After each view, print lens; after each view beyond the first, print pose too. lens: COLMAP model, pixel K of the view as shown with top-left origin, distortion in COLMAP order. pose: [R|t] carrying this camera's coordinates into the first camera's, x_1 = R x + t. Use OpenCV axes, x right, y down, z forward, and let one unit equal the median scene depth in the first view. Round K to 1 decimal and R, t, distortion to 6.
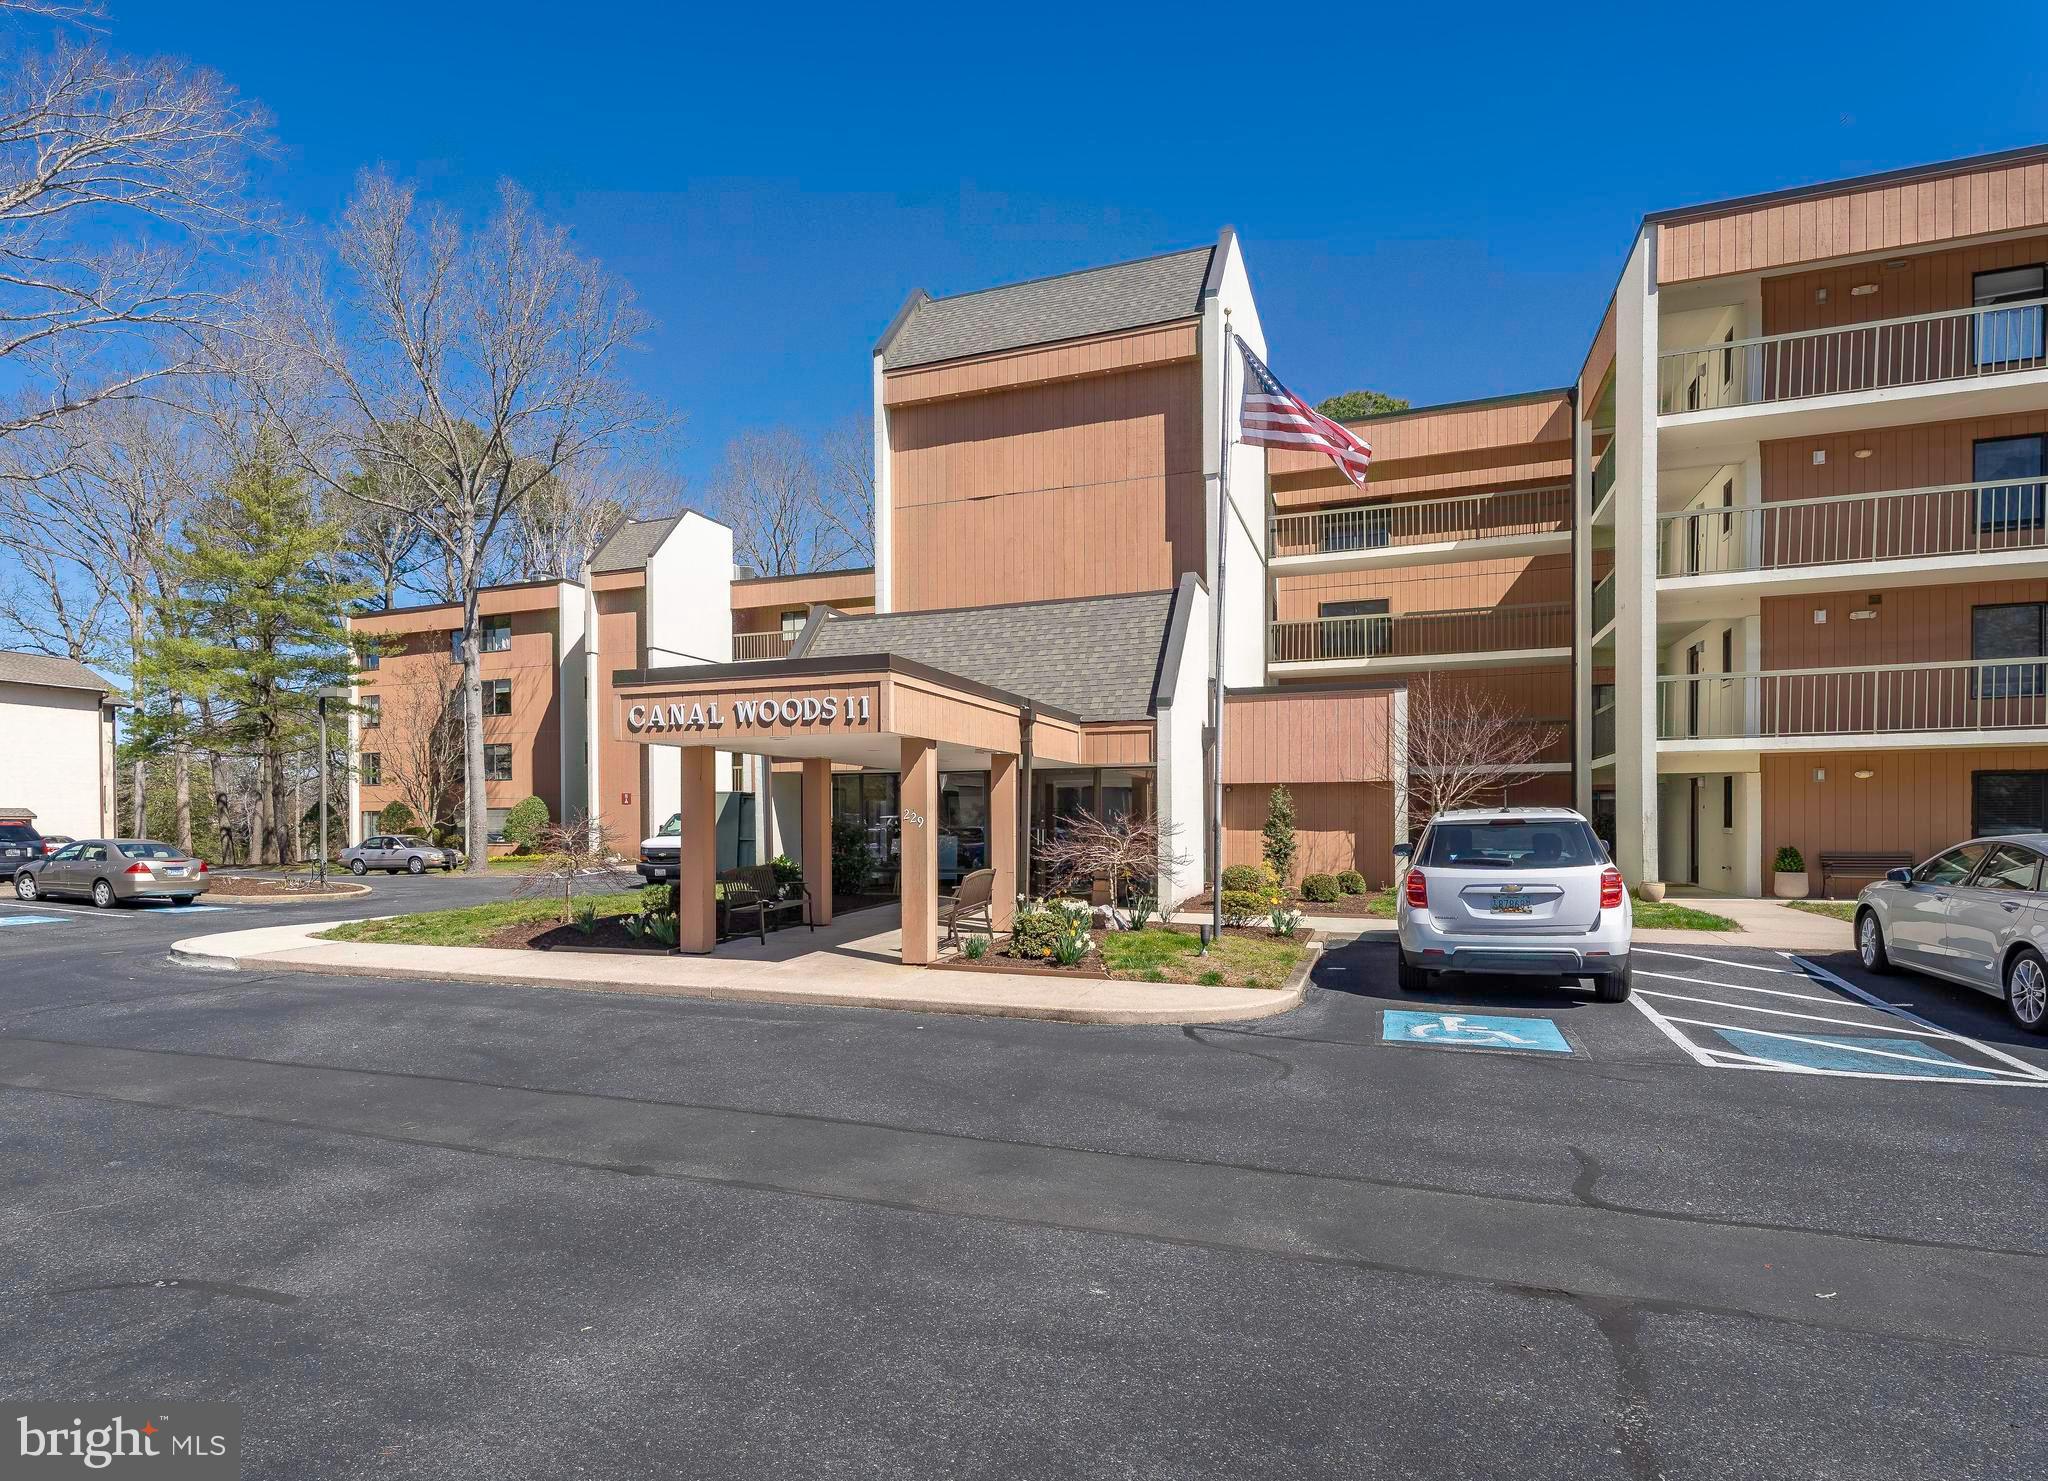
lens RADIAL K [[1025.6, 0, 1025.0], [0, 1025.6, 827.8], [0, 0, 1]] dist [-0.001590, 0.000404]
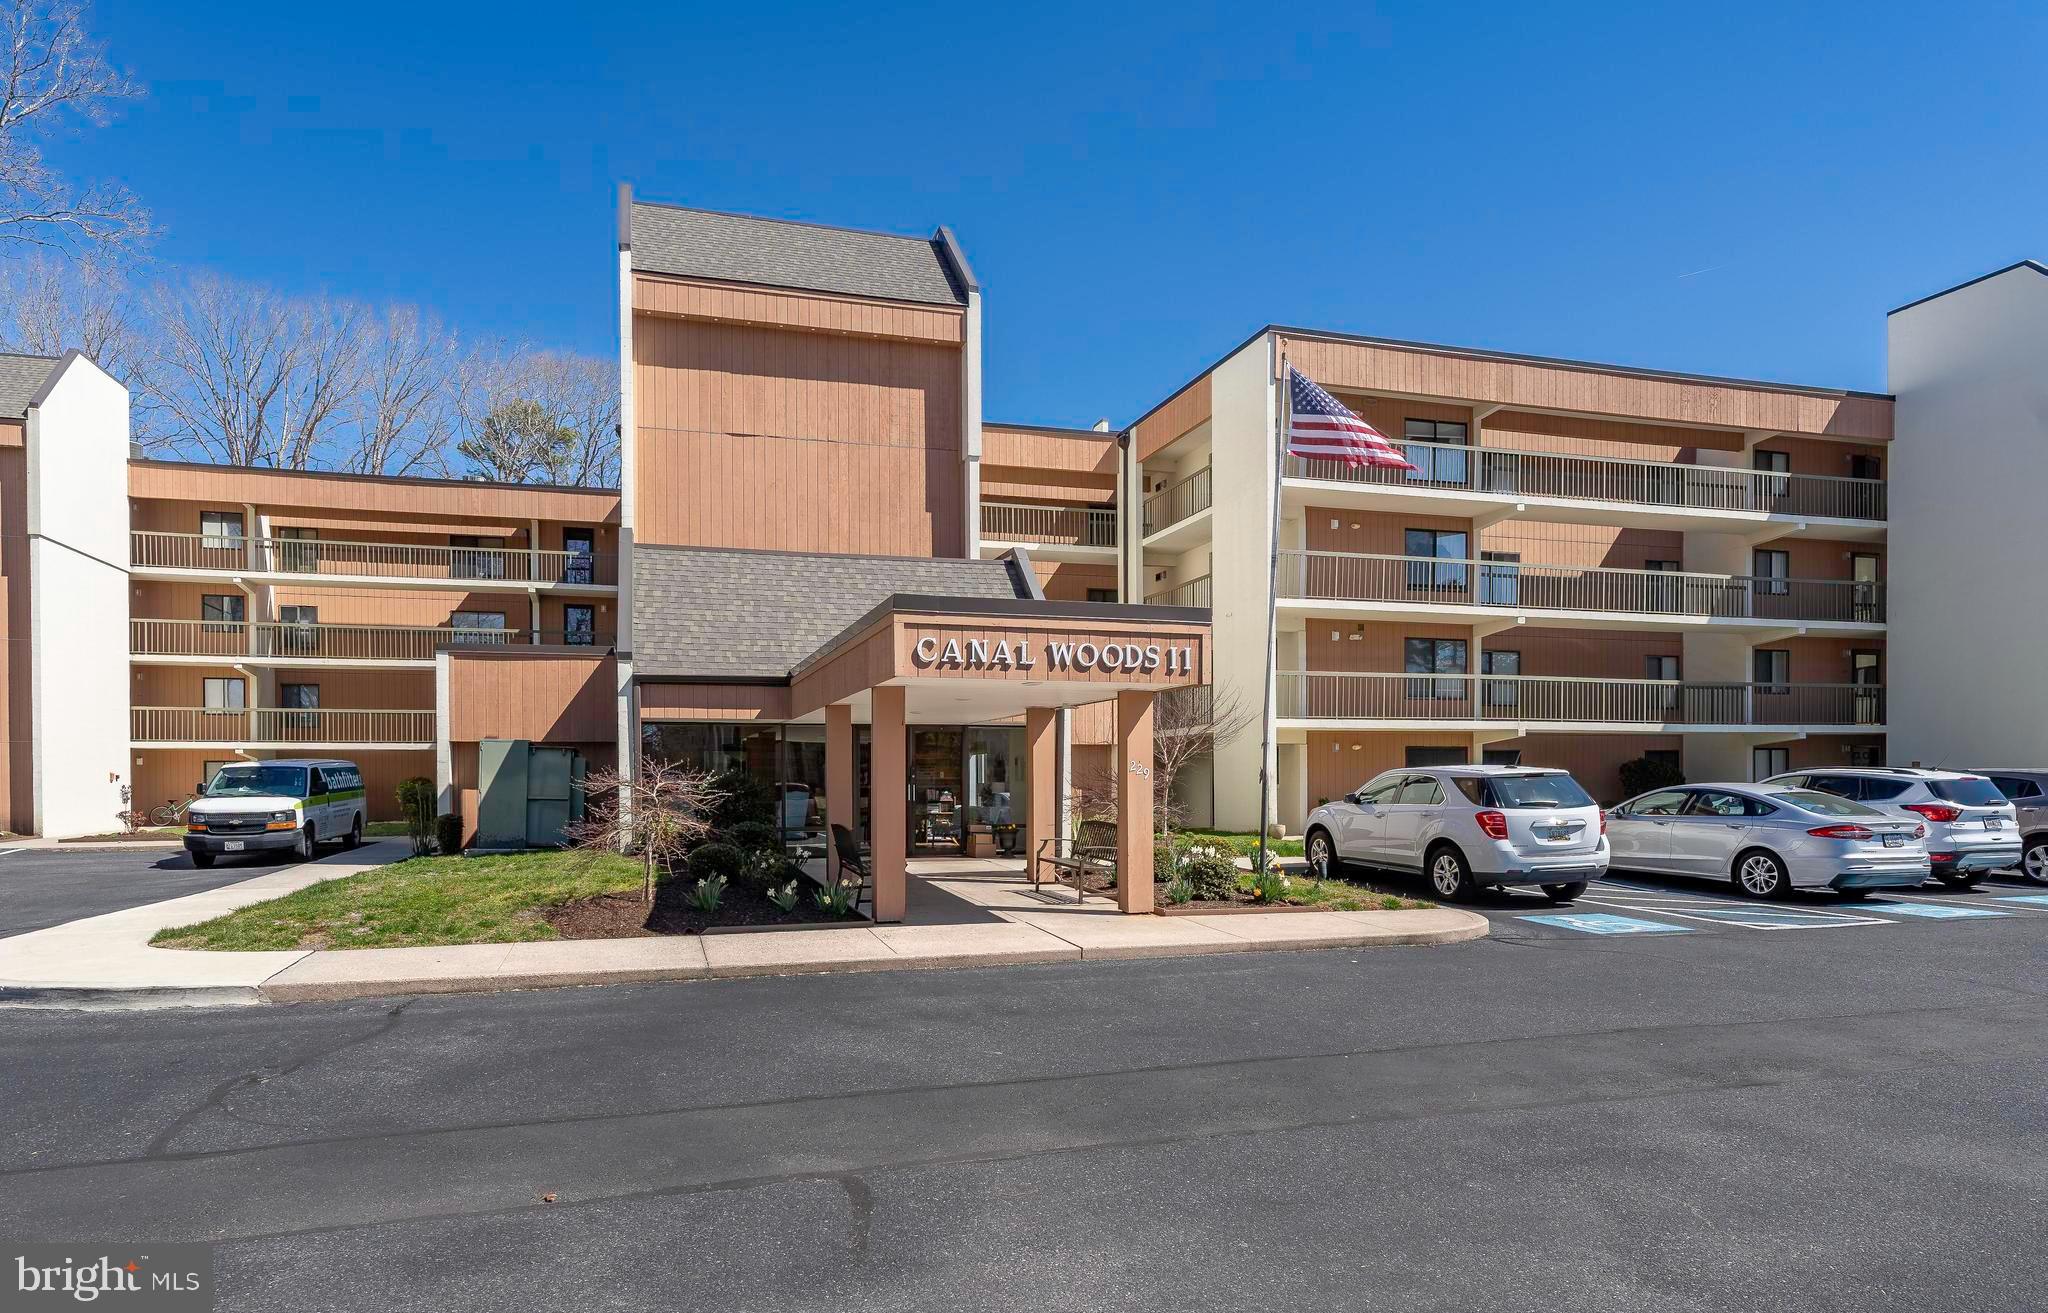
lens RADIAL K [[1003.3, 0, 891.1], [0, 1003.3, 787.4], [0, 0, 1]] dist [-0.002312, 0.001422]
pose [[0.832392, -0.001356, 0.554186, -0.533819], [0.002742, 0.999995, -0.001673, 0.005726], [-0.554181, 0.002912, 0.832391, 0.189990]]
